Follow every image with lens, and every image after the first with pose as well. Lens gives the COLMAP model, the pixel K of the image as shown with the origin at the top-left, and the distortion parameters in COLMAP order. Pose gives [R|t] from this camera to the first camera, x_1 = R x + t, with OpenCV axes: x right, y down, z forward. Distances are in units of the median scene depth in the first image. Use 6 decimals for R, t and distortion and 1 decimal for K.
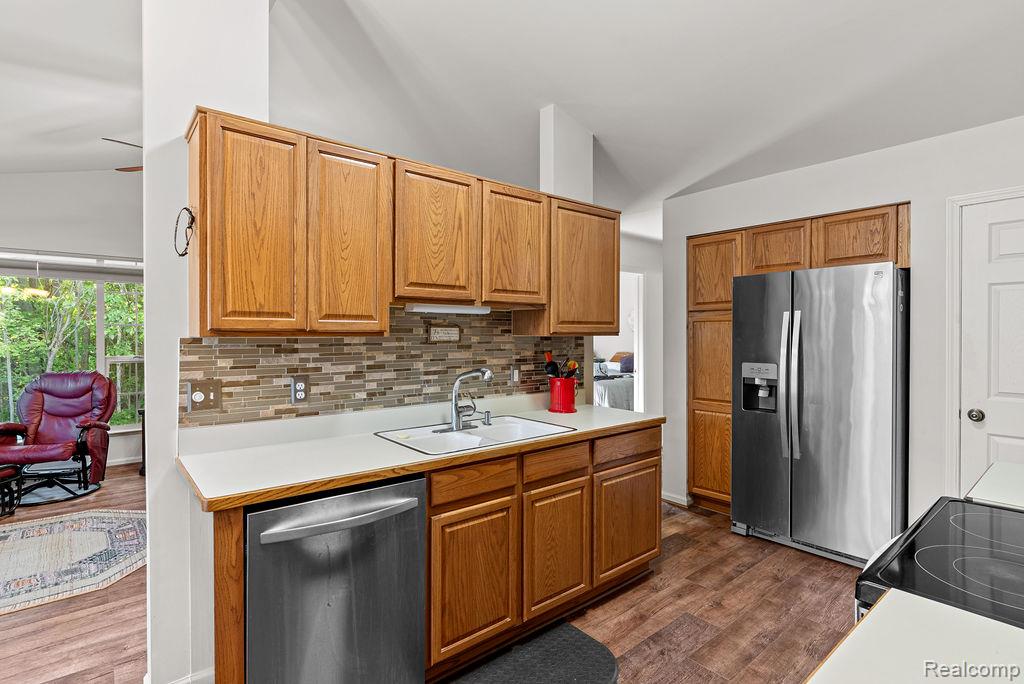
lens RADIAL K [[492.7, 0, 500.9], [0, 492.7, 338.6], [0, 0, 1]] dist [-0.005569, -0.000941]
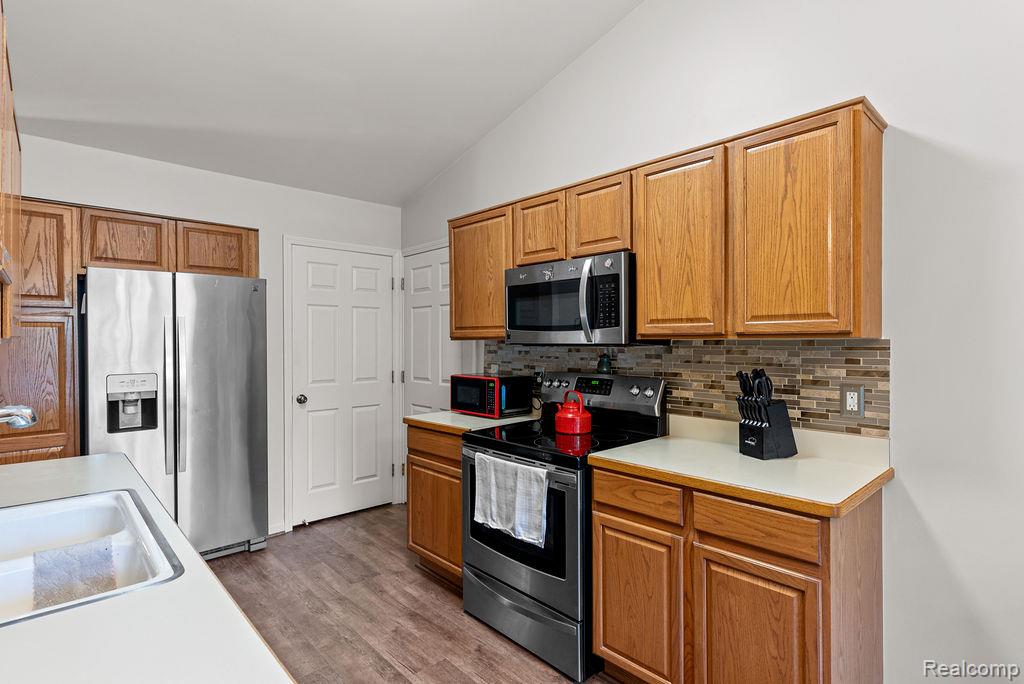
lens RADIAL K [[514.2, 0, 512.4], [0, 514.2, 340.1], [0, 0, 1]] dist [0.003252, 0.000032]
pose [[-0.057649, -0.005083, 0.998324, -0.465157], [0.005747, 0.999969, 0.005423, -0.011960], [-0.998320, 0.006050, -0.057618, 0.451687]]
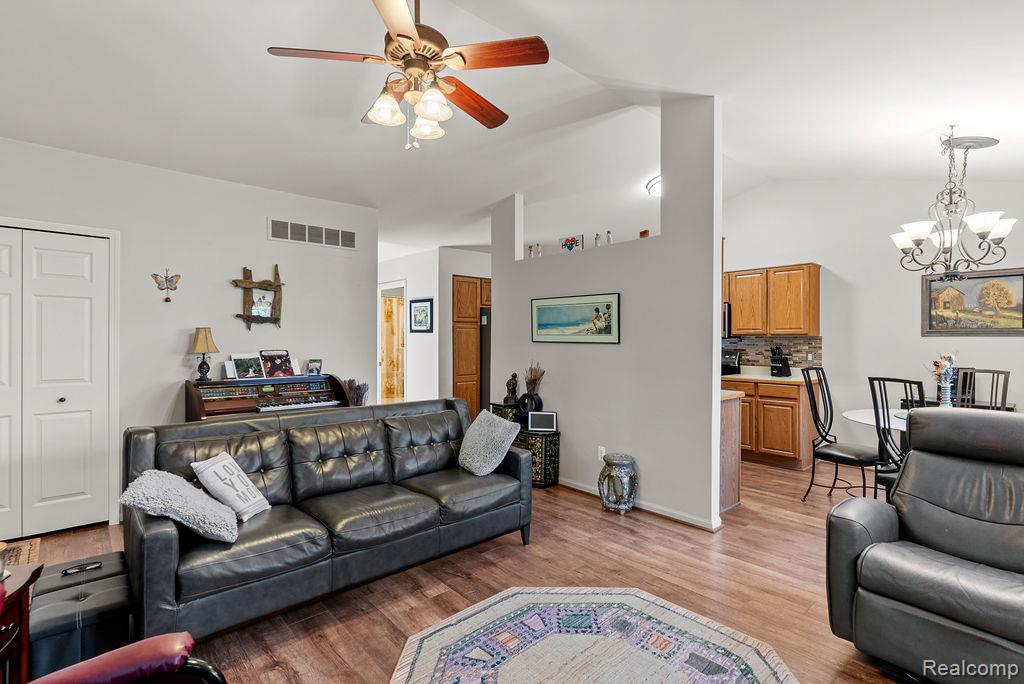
lens RADIAL K [[488.4, 0, 512.0], [0, 488.4, 336.6], [0, 0, 1]] dist [0.000370, 0.000245]
pose [[-0.039703, -0.000314, 0.999211, -1.670198], [0.001125, 0.999999, 0.000359, -0.006988], [-0.999211, 0.001139, -0.039702, 1.202900]]
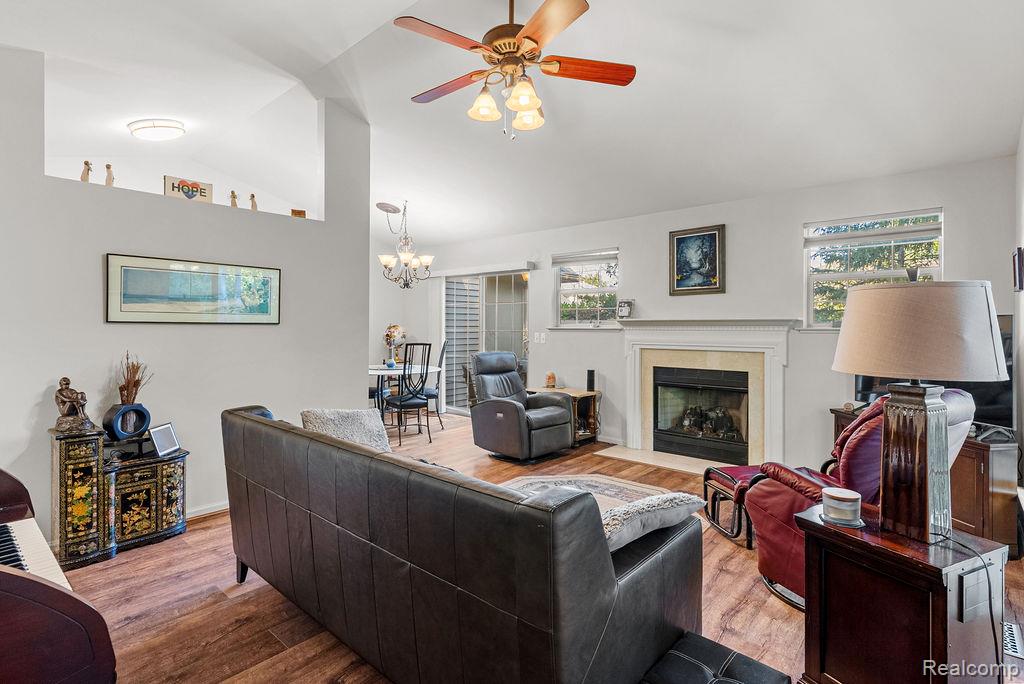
lens RADIAL K [[497.3, 0, 511.7], [0, 497.3, 325.4], [0, 0, 1]] dist [0.001977, 0.000624]
pose [[-0.986943, -0.003537, -0.161034, -0.663985], [-0.003872, 0.999991, 0.001764, 0.012761], [0.161026, 0.002364, -0.986947, 2.249726]]
